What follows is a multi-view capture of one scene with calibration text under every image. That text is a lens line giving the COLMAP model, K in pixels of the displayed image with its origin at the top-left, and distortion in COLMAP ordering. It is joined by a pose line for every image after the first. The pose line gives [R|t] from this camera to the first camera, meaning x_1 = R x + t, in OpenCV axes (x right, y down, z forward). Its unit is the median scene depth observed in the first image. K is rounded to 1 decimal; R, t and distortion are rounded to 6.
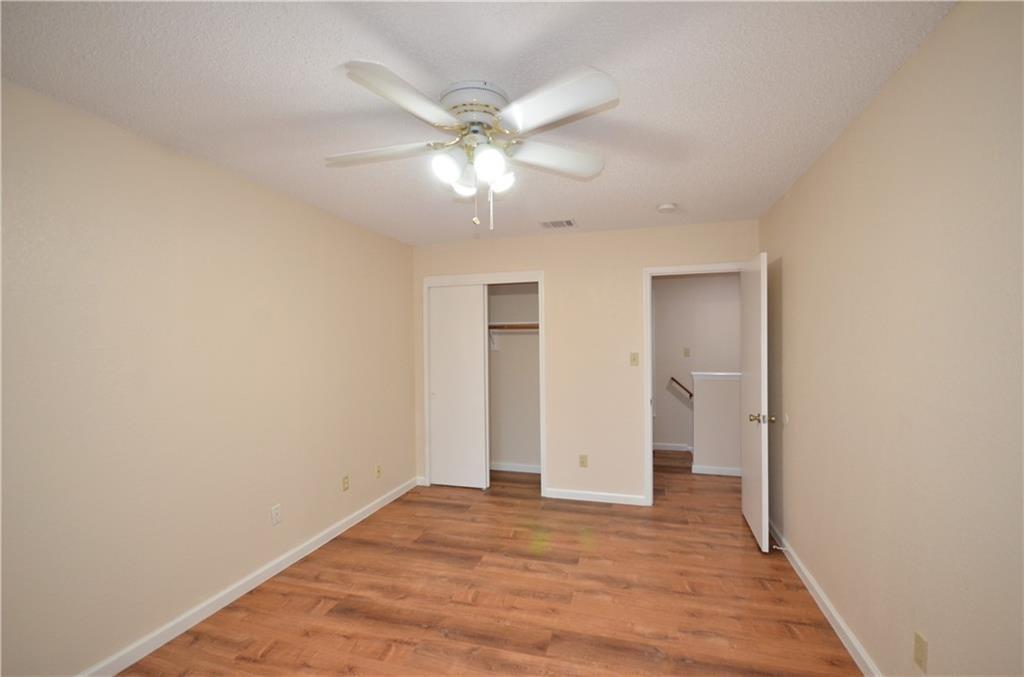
lens RADIAL K [[453.8, 0, 515.6], [0, 453.8, 337.5], [0, 0, 1]] dist [0.001086, -0.005255]
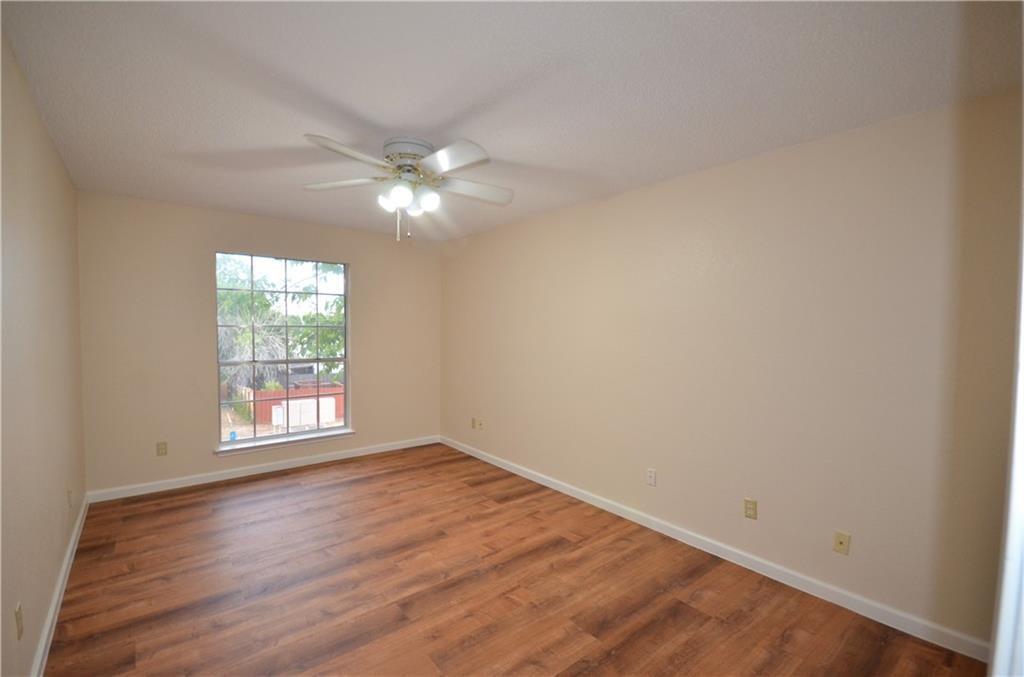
lens RADIAL K [[453.8, 0, 514.4], [0, 453.8, 337.2], [0, 0, 1]] dist [0.001086, -0.005255]
pose [[-0.581721, 0.020529, -0.813129, 0.627475], [0.005191, 0.999755, 0.021526, 0.019338], [0.813372, 0.008301, -0.581685, 1.495040]]
